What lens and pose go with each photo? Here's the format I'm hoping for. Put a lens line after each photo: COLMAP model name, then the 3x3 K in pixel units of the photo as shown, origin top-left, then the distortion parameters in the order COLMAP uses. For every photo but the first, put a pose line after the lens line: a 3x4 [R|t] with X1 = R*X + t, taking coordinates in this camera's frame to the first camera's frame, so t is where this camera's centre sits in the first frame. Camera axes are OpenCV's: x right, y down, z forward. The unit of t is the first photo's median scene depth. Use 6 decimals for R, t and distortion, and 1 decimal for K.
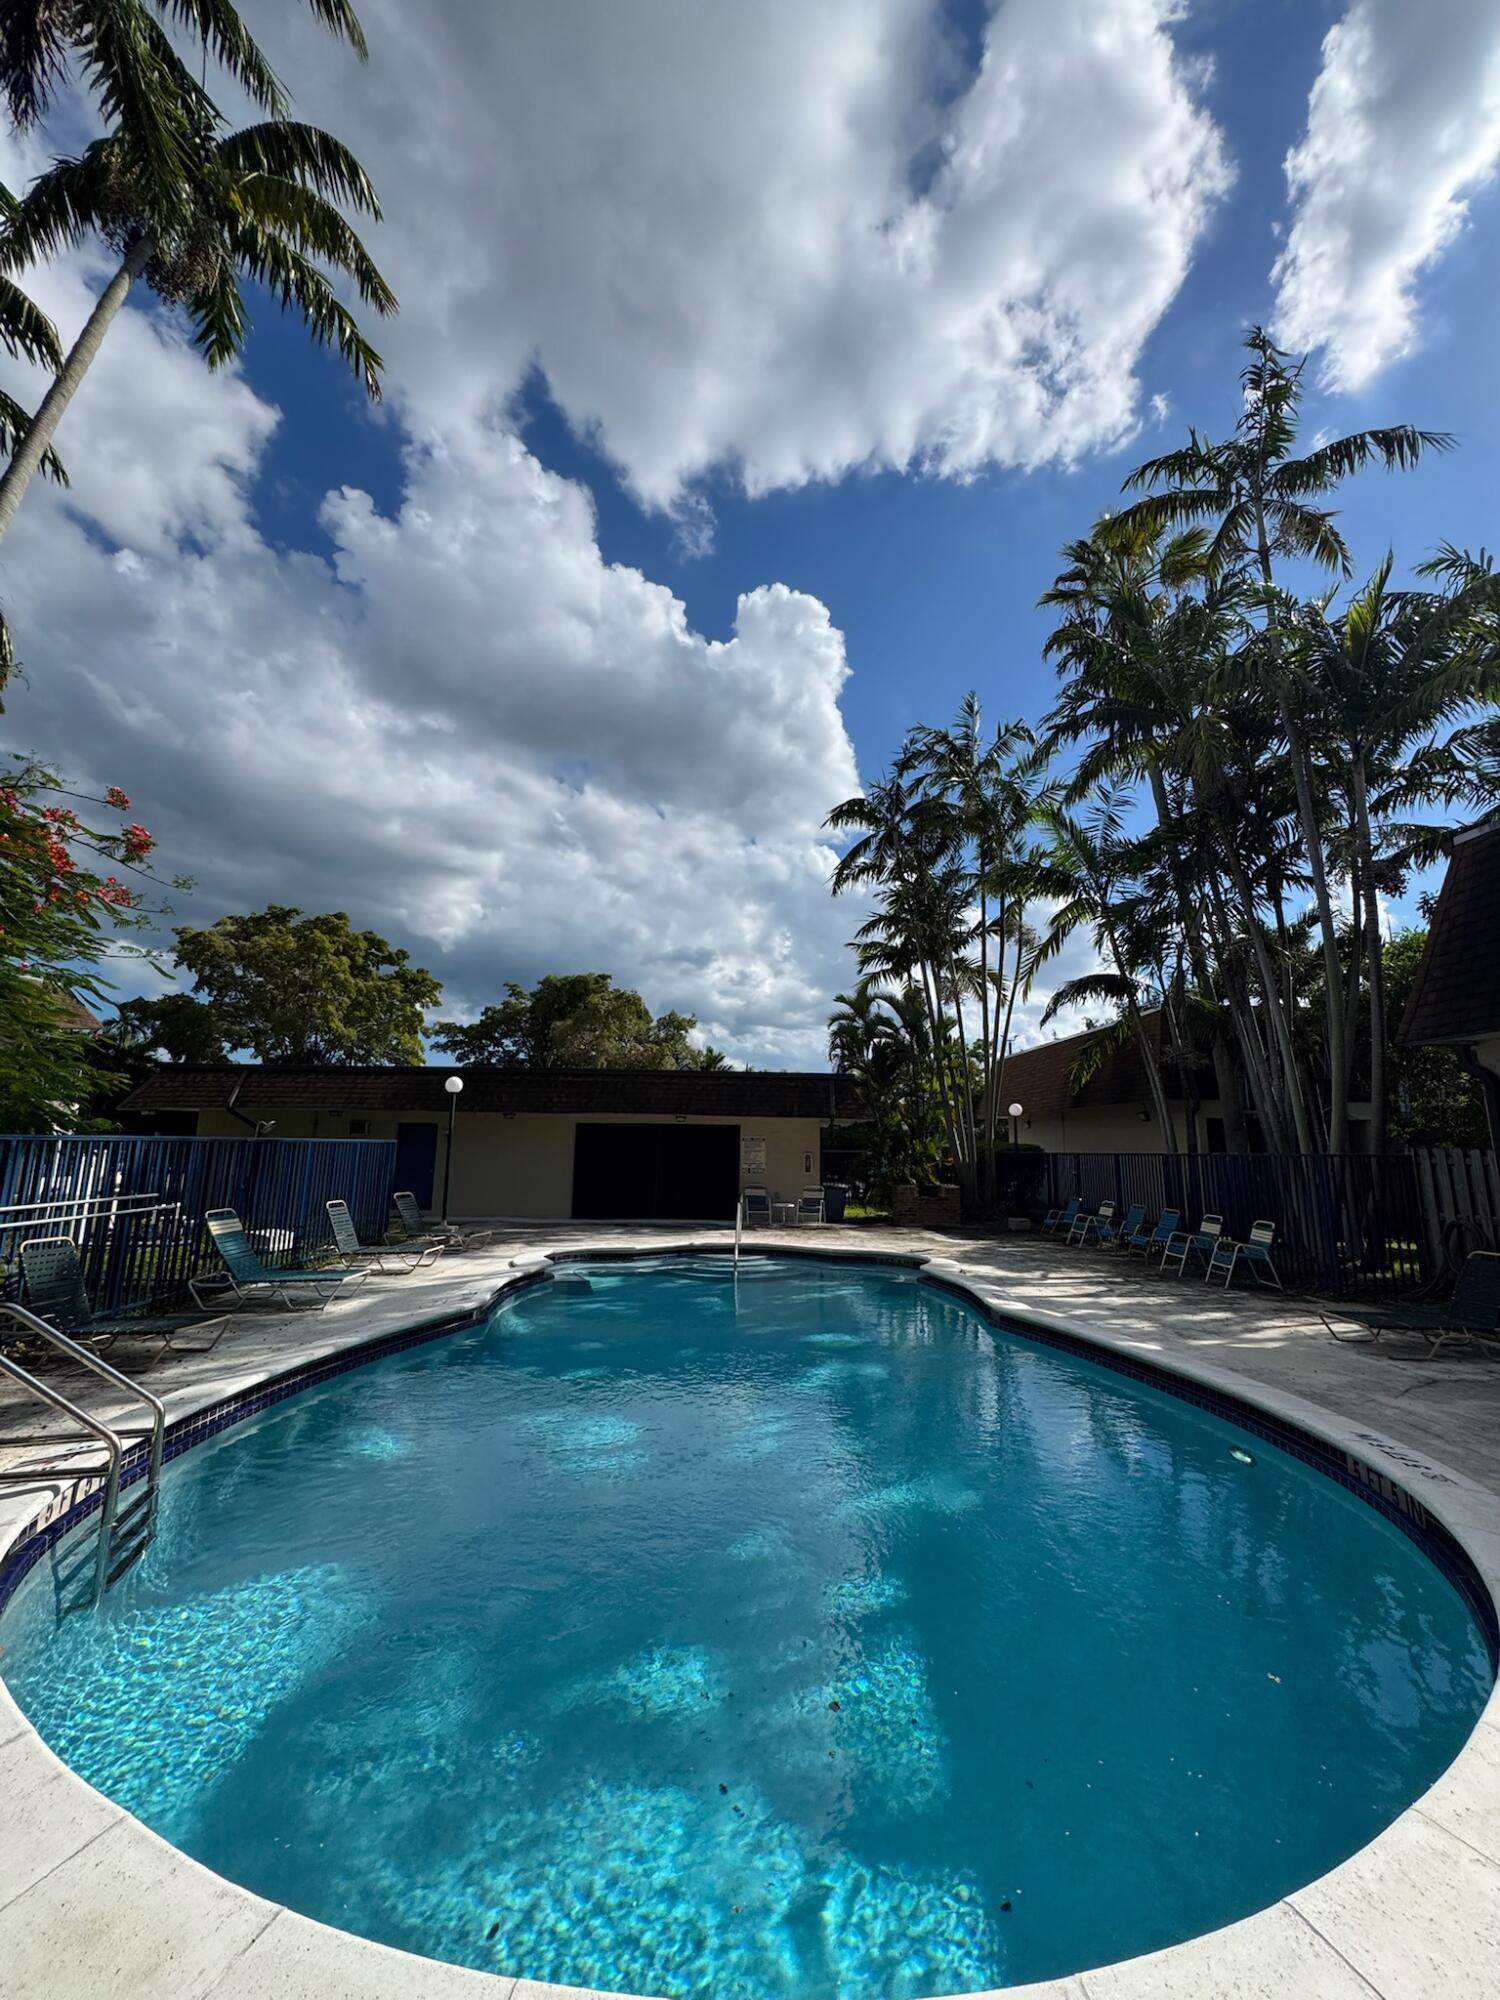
lens RADIAL K [[797.1, 0, 693.6], [0, 797.1, 1005.3], [0, 0, 1]] dist [0.050118, -0.017728]
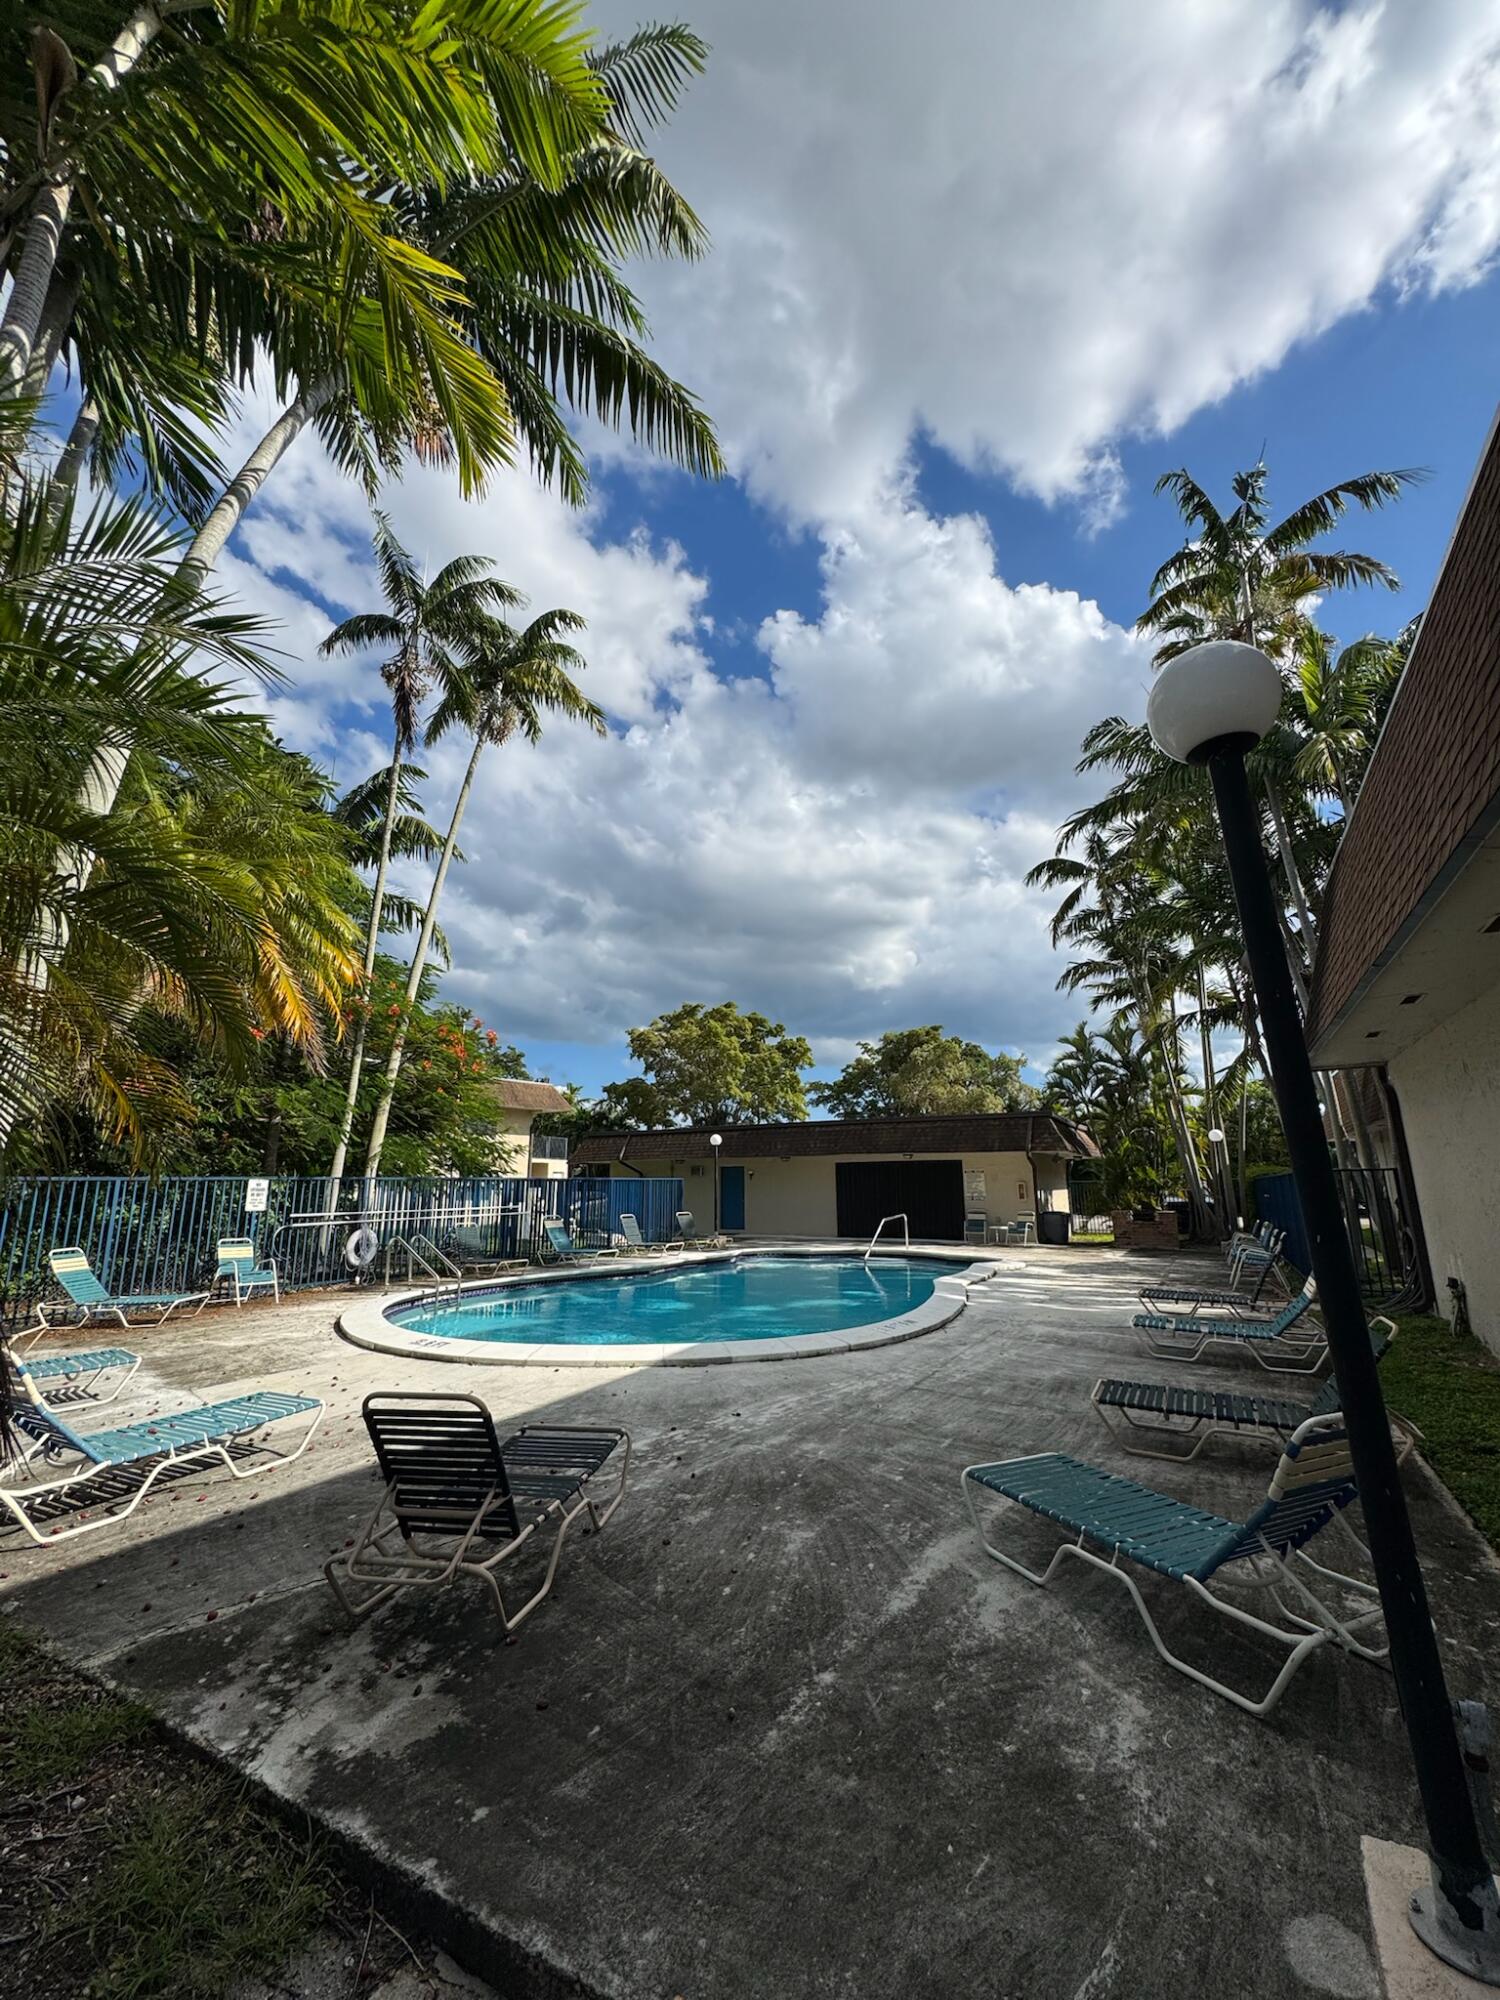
lens RADIAL K [[800.7, 0, 753.3], [0, 800.7, 999.6], [0, 0, 1]] dist [-0.002268, -0.000268]
pose [[0.873729, -0.135476, -0.467166, 0.179696], [0.109181, 0.990546, -0.083054, -0.009837], [0.474001, 0.021561, 0.880260, -0.093531]]
